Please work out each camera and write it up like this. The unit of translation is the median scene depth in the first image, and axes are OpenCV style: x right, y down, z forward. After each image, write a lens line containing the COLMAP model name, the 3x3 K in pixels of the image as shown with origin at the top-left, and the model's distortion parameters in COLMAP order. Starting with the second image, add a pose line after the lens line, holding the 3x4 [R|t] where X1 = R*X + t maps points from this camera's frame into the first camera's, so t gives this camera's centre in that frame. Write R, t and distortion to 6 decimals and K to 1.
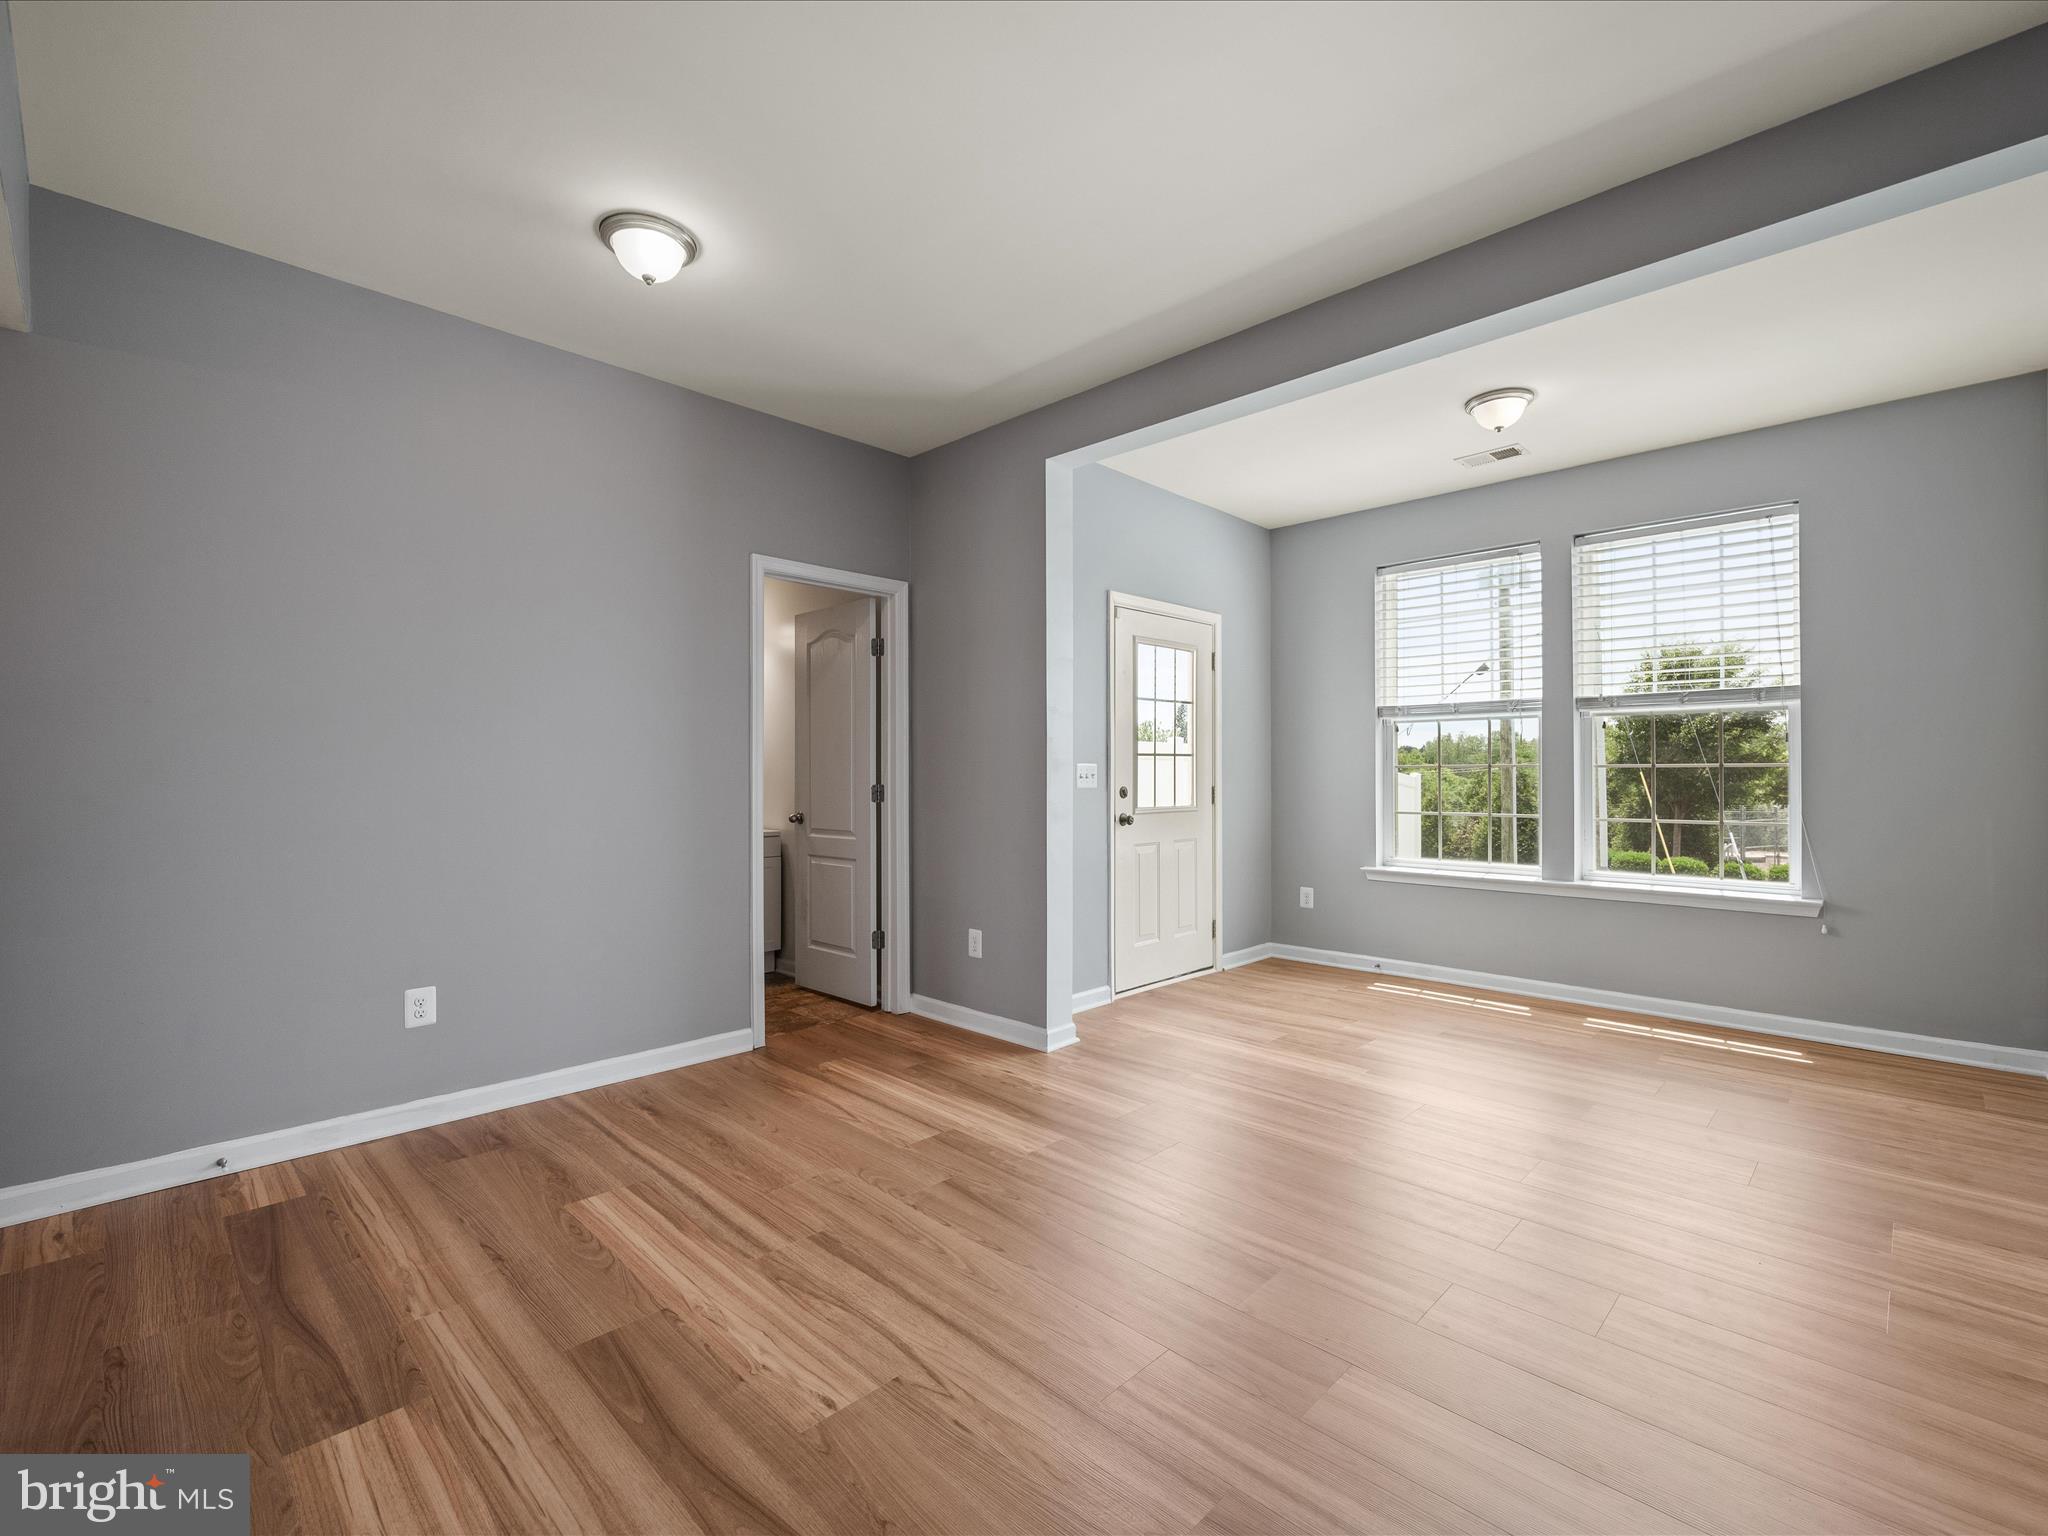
lens RADIAL K [[910.5, 0, 1016.5], [0, 910.5, 766.6], [0, 0, 1]] dist [-0.000676, -0.000069]
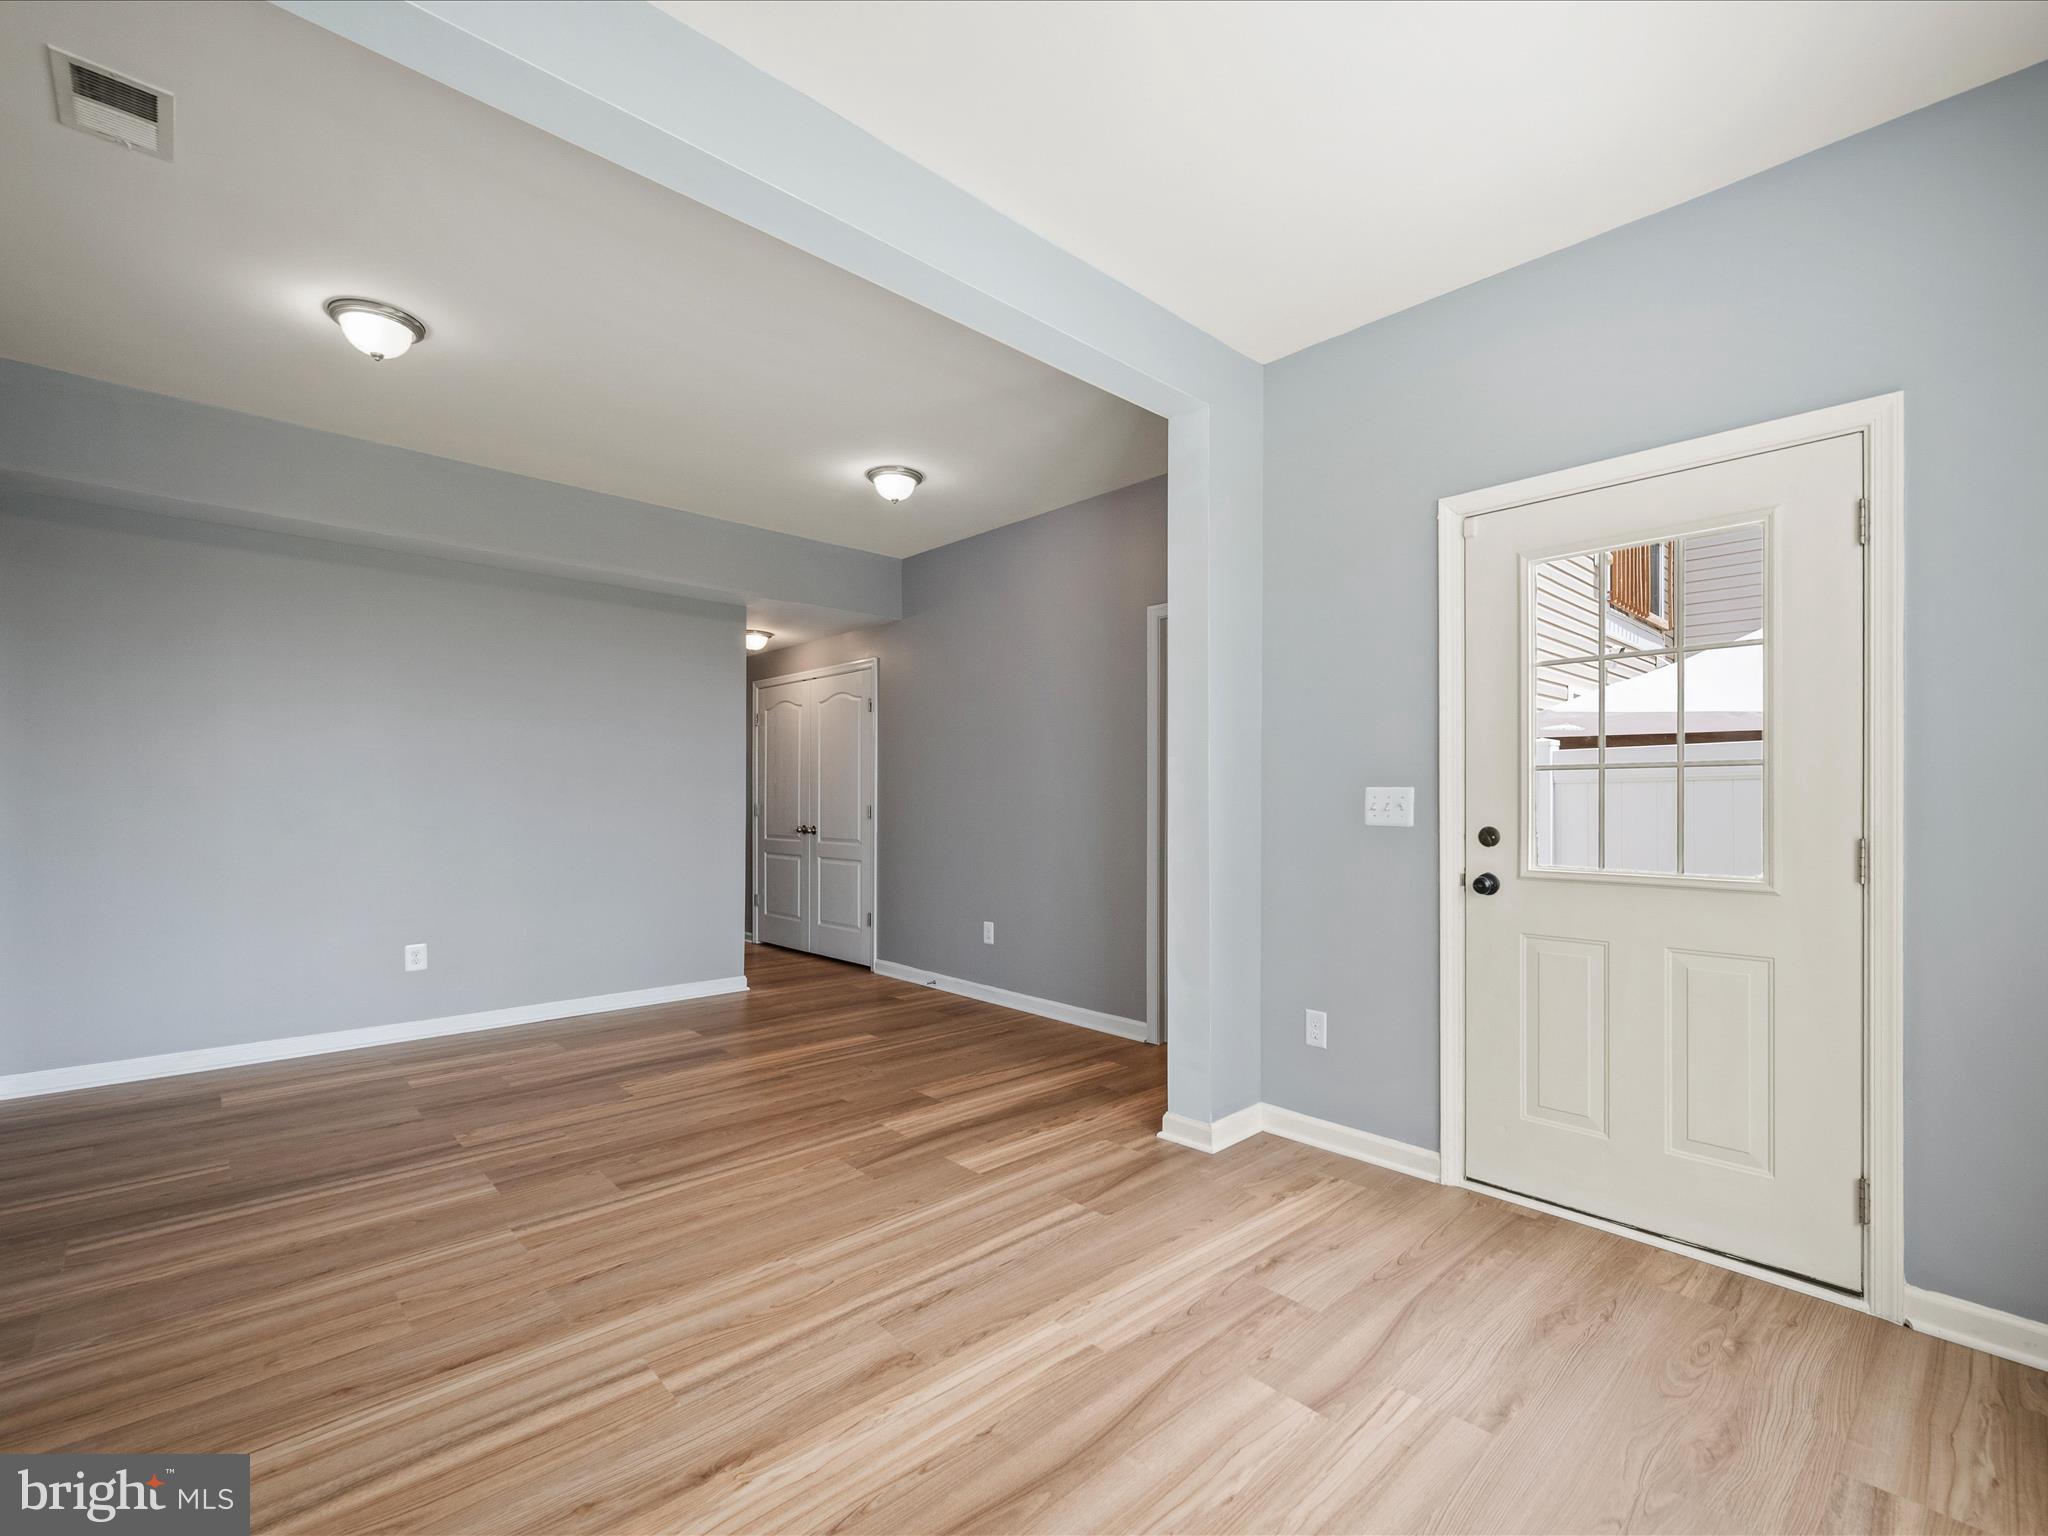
lens RADIAL K [[910.5, 0, 1016.5], [0, 910.5, 766.6], [0, 0, 1]] dist [-0.000676, -0.000069]
pose [[-0.037500, -0.028354, -0.998894, 1.083176], [0.002350, 0.999592, -0.028462, -0.000394], [0.999294, -0.003415, -0.037418, 1.113174]]
